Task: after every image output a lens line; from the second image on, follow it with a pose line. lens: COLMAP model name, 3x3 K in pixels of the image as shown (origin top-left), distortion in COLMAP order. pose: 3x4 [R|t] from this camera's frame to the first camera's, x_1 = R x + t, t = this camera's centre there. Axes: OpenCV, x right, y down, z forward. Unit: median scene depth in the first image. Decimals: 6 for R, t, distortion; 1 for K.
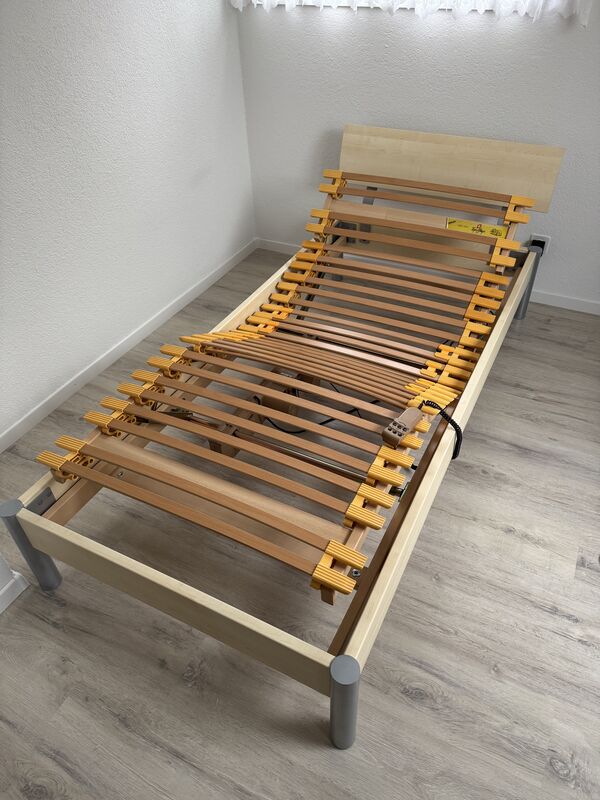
lens RADIAL K [[563.6, 0, 302.1], [0, 563.6, 403.8], [0, 0, 1]] dist [0.032751, -0.027080]
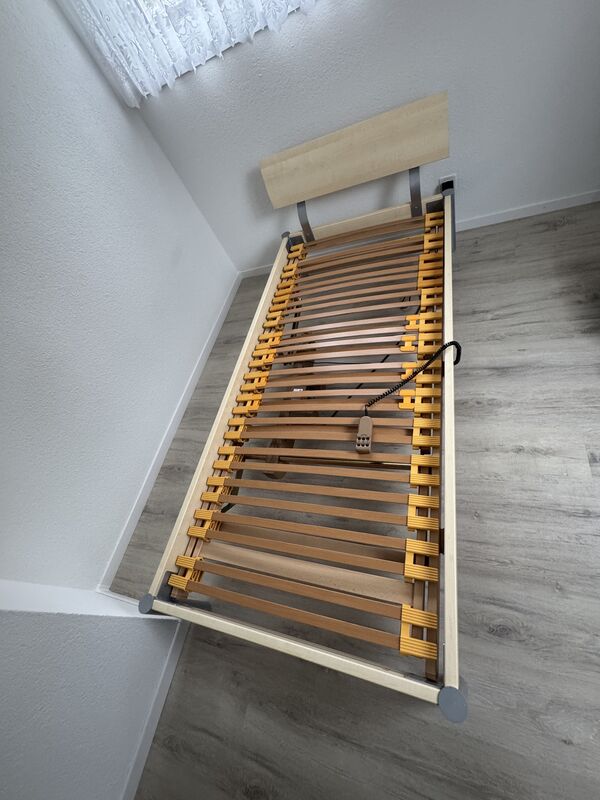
lens RADIAL K [[334.0, 0, 297.5], [0, 334.0, 398.6], [0, 0, 1]] dist [-0.002641, 0.001908]
pose [[0.911210, -0.388697, -0.136422, 0.076366], [0.408087, 0.896948, 0.170148, -0.190768], [0.056228, -0.210712, 0.975930, 0.308461]]
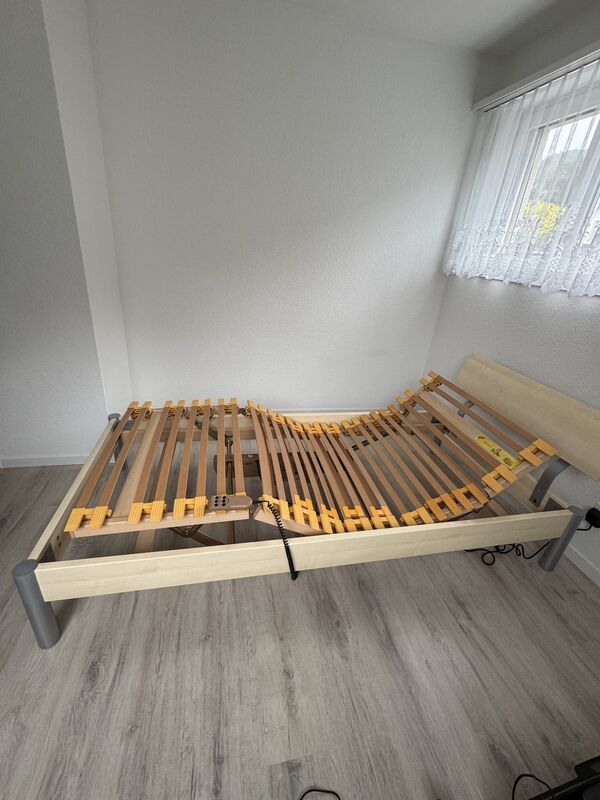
lens RADIAL K [[334.0, 0, 303.4], [0, 334.0, 401.9], [0, 0, 1]] dist [-0.002641, 0.001908]
pose [[0.627239, 0.408028, -0.663388, 0.596630], [-0.585415, 0.808794, -0.056052, -0.165019], [0.513673, 0.423516, 0.746173, 0.351065]]
